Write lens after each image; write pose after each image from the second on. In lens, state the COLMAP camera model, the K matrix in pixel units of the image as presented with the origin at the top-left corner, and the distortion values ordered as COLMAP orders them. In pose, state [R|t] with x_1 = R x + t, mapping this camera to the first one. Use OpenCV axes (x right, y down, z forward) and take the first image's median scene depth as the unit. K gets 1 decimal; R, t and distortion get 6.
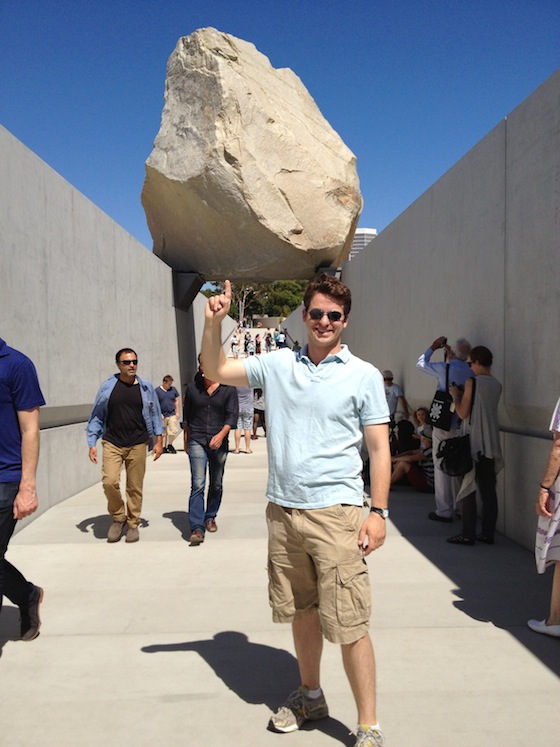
lens RADIAL K [[712.8, 0, 293.9], [0, 712.8, 373.4], [0, 0, 1]] dist [0.129388, -0.367524]
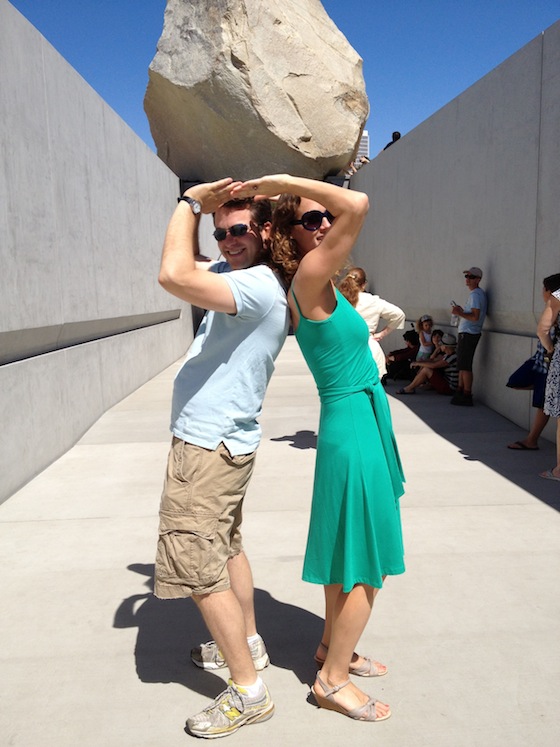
lens RADIAL K [[713.7, 0, 302.4], [0, 713.7, 386.8], [0, 0, 1]] dist [0.064134, -0.186953]
pose [[0.999558, -0.015753, 0.025202, -0.030661], [0.011983, 0.989604, 0.143316, -0.001343], [-0.027198, -0.142951, 0.989356, -0.028288]]
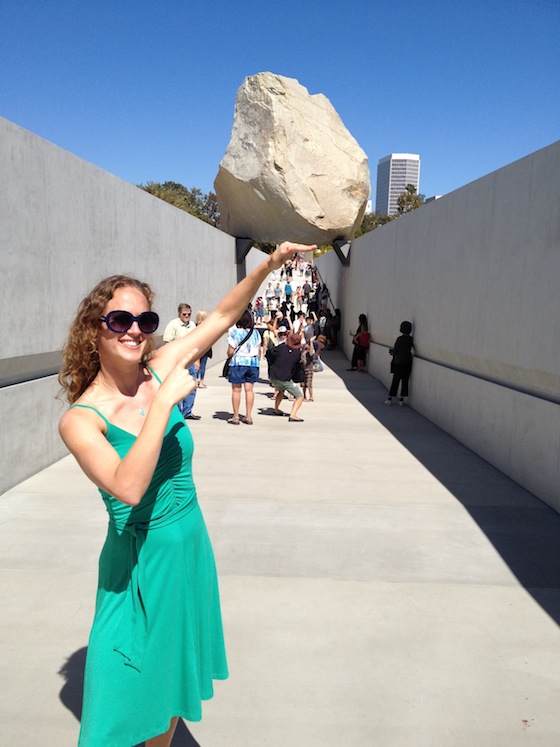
lens RADIAL K [[740.2, 0, 293.3], [0, 740.2, 374.9], [0, 0, 1]] dist [0.174082, -0.506810]
pose [[0.998057, 0.044669, -0.043449, 0.029290], [-0.040039, 0.993963, 0.102153, -0.028840], [0.047749, -0.100215, 0.993819, -0.568933]]
